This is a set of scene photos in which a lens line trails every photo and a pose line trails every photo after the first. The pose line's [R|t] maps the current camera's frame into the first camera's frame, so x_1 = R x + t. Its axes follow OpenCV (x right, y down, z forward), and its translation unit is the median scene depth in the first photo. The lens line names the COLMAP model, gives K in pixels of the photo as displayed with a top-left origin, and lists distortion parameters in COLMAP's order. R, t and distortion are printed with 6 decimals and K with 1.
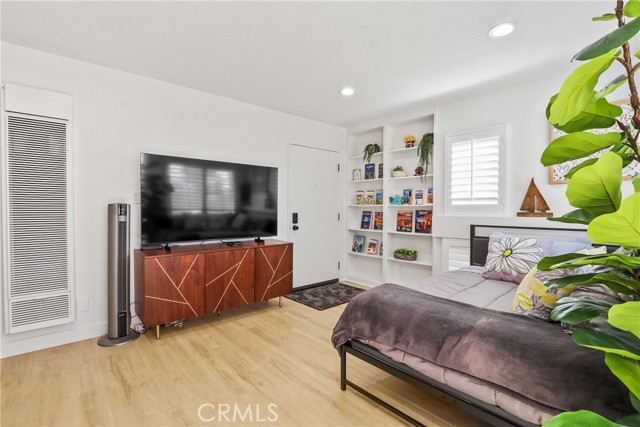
lens RADIAL K [[298.0, 0, 327.5], [0, 298.0, 212.4], [0, 0, 1]] dist [-0.015533, 0.000538]
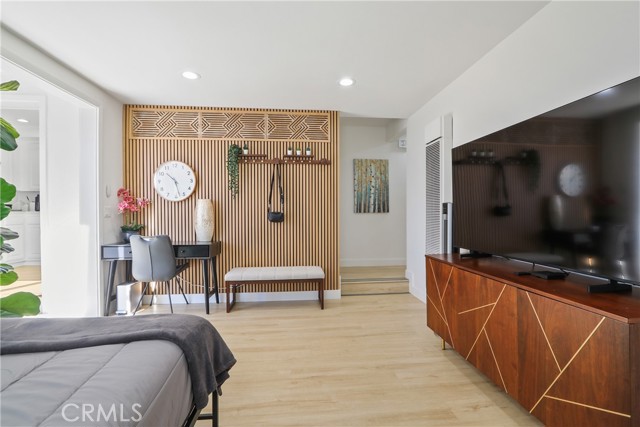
lens RADIAL K [[298.0, 0, 327.5], [0, 298.0, 212.4], [0, 0, 1]] dist [-0.015533, 0.000538]
pose [[-0.586940, 0.003922, -0.809621, 0.248295], [-0.012173, 0.999832, 0.013669, -0.003194], [0.809539, 0.017879, -0.586794, 0.808581]]
